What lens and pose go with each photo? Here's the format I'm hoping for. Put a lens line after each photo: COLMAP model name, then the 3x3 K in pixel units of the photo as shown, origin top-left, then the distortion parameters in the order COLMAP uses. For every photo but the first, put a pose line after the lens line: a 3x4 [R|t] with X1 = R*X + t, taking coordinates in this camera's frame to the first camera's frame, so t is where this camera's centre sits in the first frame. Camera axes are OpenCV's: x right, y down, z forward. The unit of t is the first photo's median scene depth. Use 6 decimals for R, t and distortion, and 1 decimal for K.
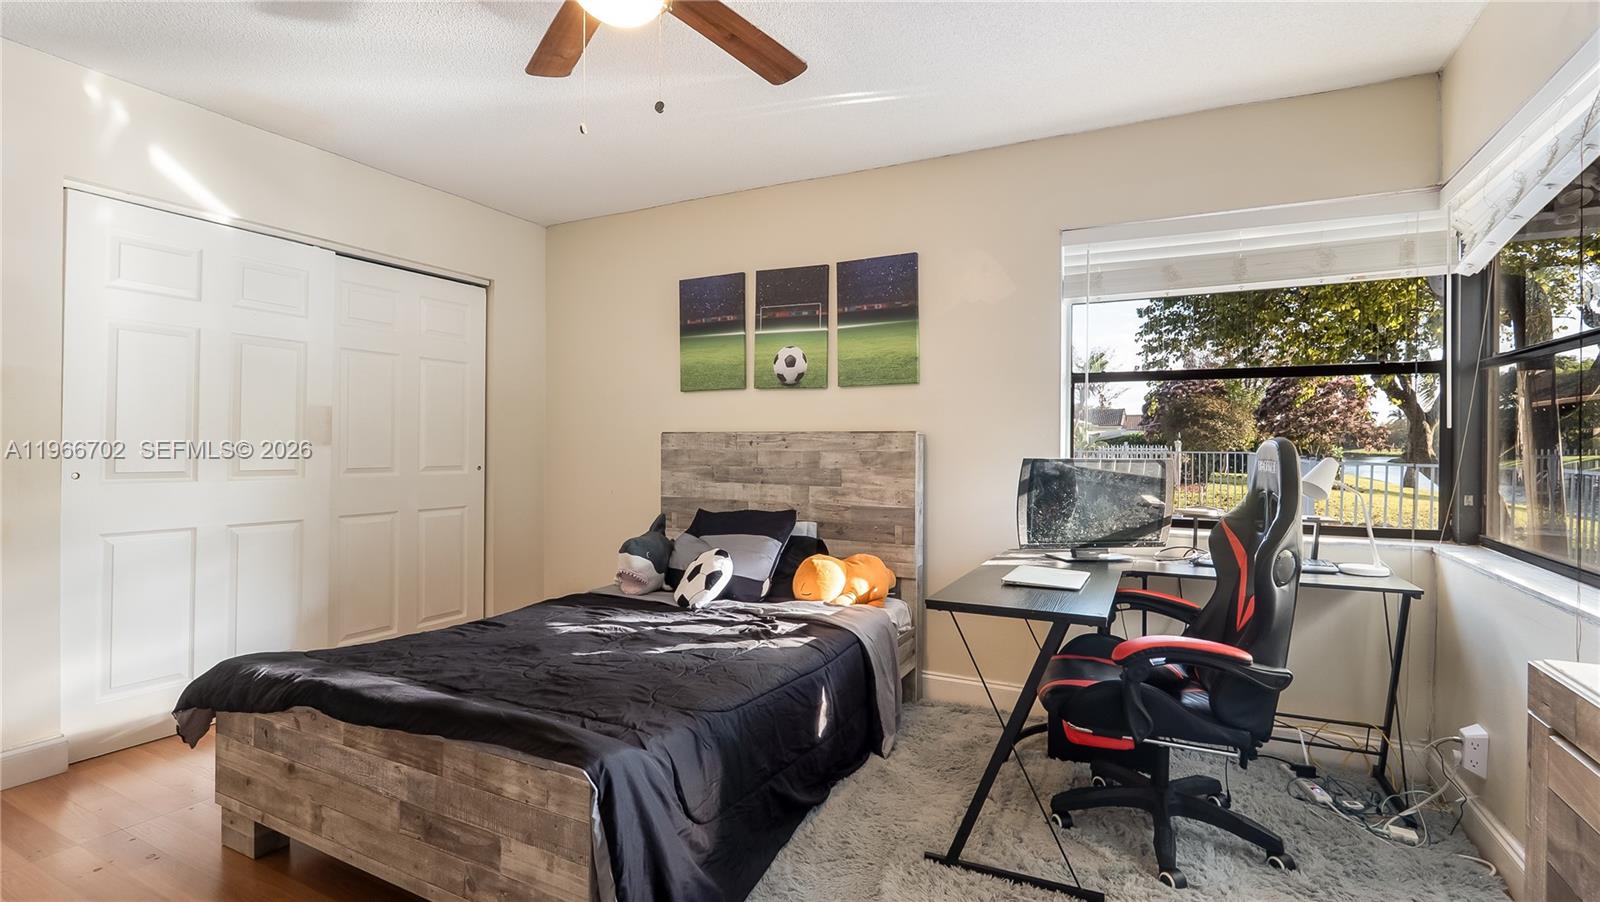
lens RADIAL K [[748.7, 0, 807.3], [0, 748.7, 450.9], [0, 0, 1]] dist [-0.003978, -0.000989]
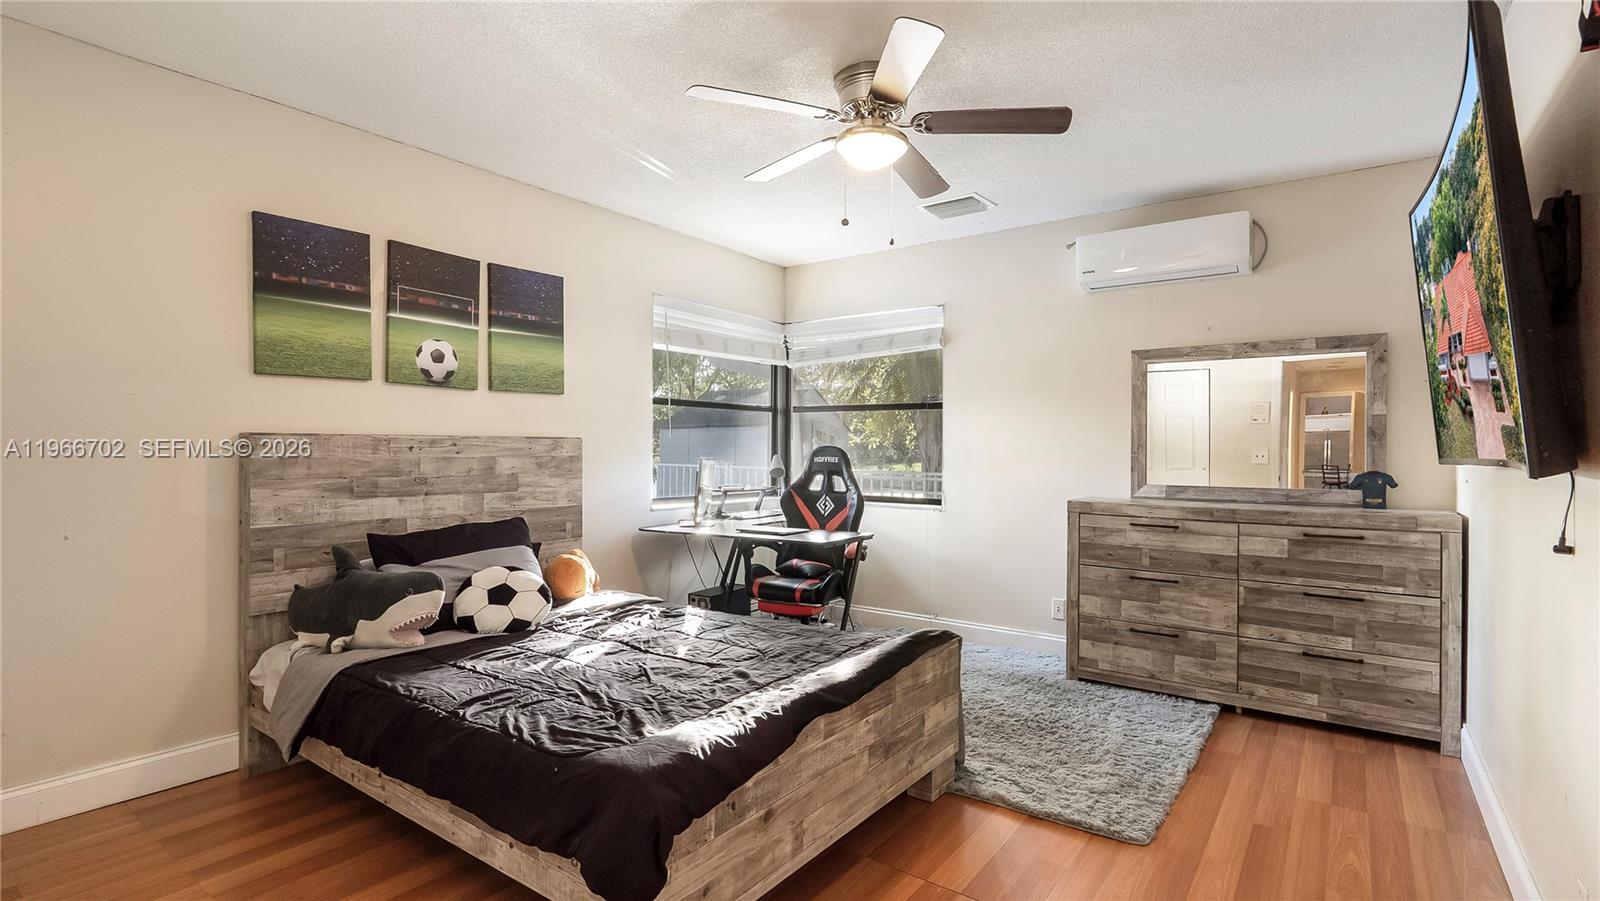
lens RADIAL K [[748.7, 0, 807.3], [0, 748.7, 450.4], [0, 0, 1]] dist [-0.003978, -0.000989]
pose [[0.156510, -0.008413, 0.987641, -0.846555], [0.007474, 0.999945, 0.007333, -0.011298], [-0.987648, 0.006234, 0.156565, 0.435427]]
